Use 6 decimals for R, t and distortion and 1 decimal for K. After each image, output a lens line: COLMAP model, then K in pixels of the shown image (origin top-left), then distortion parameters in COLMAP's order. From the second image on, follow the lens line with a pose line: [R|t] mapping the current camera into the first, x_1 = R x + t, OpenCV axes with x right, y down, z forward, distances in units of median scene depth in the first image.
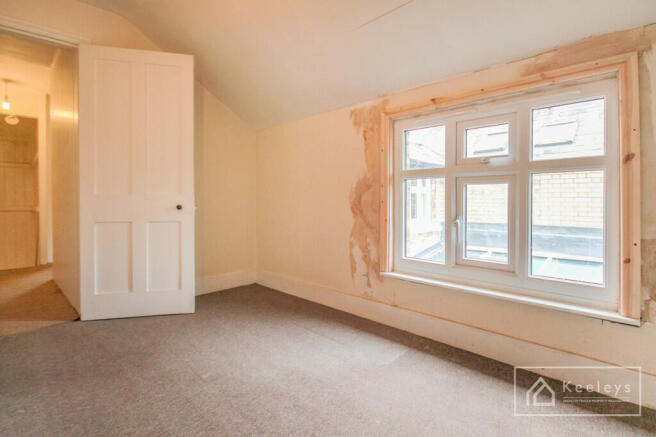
lens RADIAL K [[320.5, 0, 329.0], [0, 320.5, 200.8], [0, 0, 1]] dist [0.001141, 0.000412]
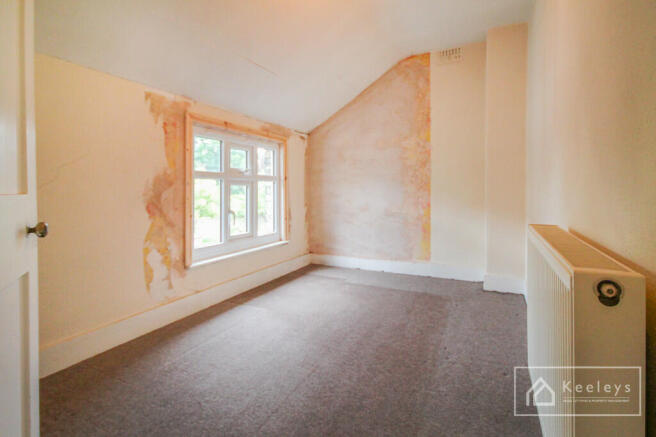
lens RADIAL K [[320.5, 0, 329.0], [0, 320.5, 200.8], [0, 0, 1]] dist [0.001141, 0.000412]
pose [[-0.304559, -0.020253, 0.952278, -0.943918], [0.011927, 0.999614, 0.025074, -0.011296], [-0.952419, 0.018994, -0.304200, 0.856334]]
